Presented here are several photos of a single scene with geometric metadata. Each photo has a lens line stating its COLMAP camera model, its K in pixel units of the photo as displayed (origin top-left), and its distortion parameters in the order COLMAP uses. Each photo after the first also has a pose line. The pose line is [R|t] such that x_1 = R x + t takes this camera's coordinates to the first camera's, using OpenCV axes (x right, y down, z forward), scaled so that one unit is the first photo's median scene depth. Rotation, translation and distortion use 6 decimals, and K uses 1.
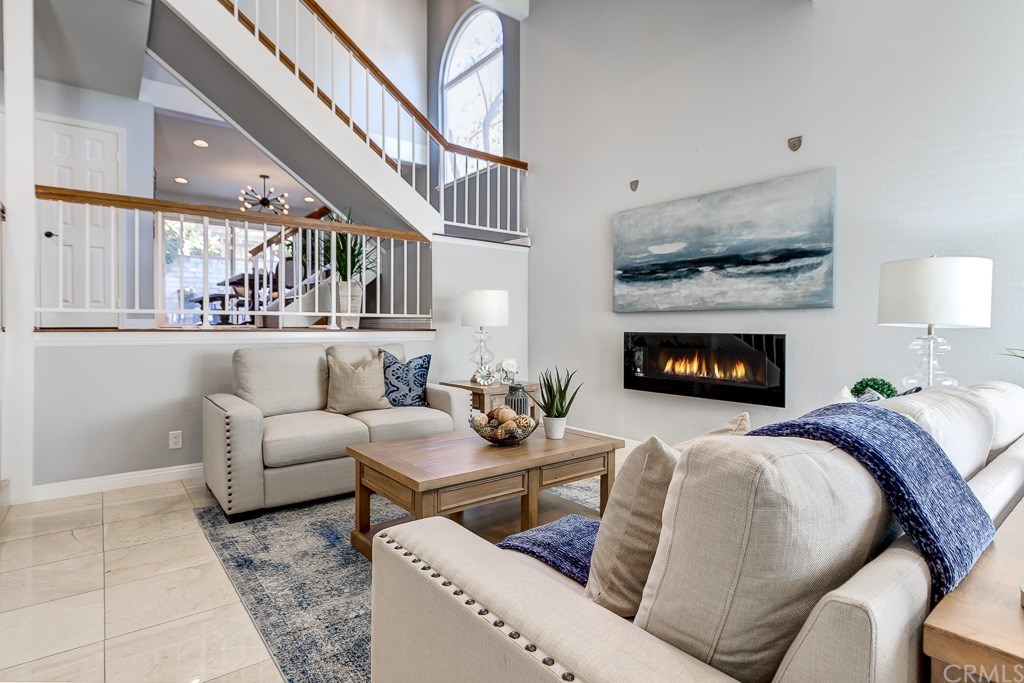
lens RADIAL K [[520.9, 0, 517.7], [0, 520.9, 331.2], [0, 0, 1]] dist [-0.000707, 0.000411]
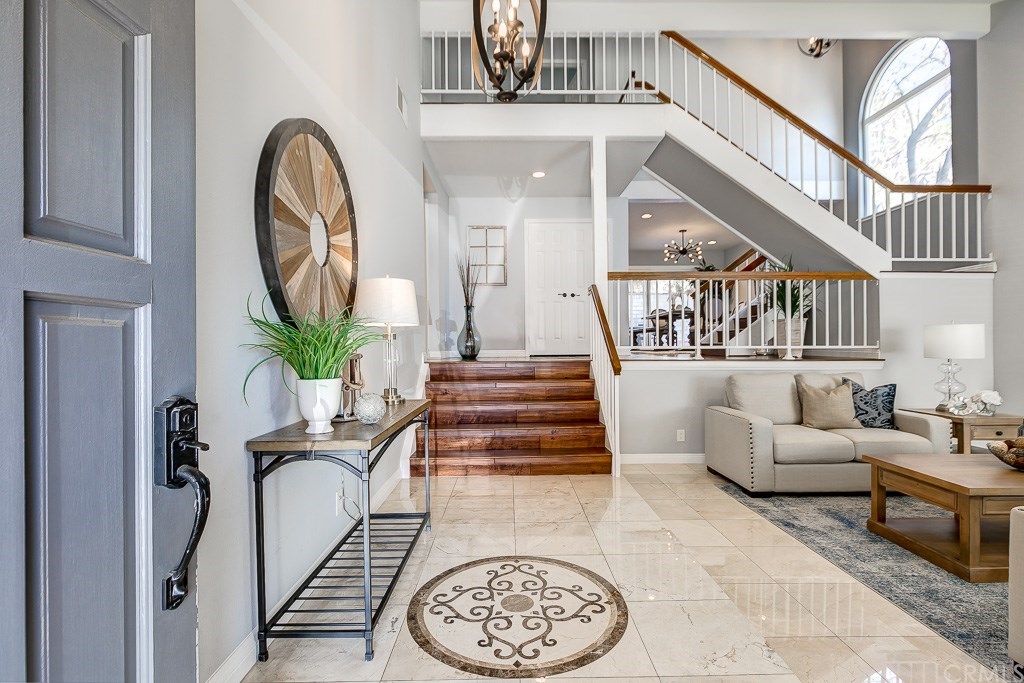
lens RADIAL K [[495.3, 0, 508.1], [0, 495.3, 347.1], [0, 0, 1]] dist [-0.000735, -0.003556]
pose [[0.791029, -0.001622, -0.611776, -0.178744], [0.000293, 0.999997, -0.002272, -0.032783], [0.611778, 0.001618, 0.791027, -0.360145]]
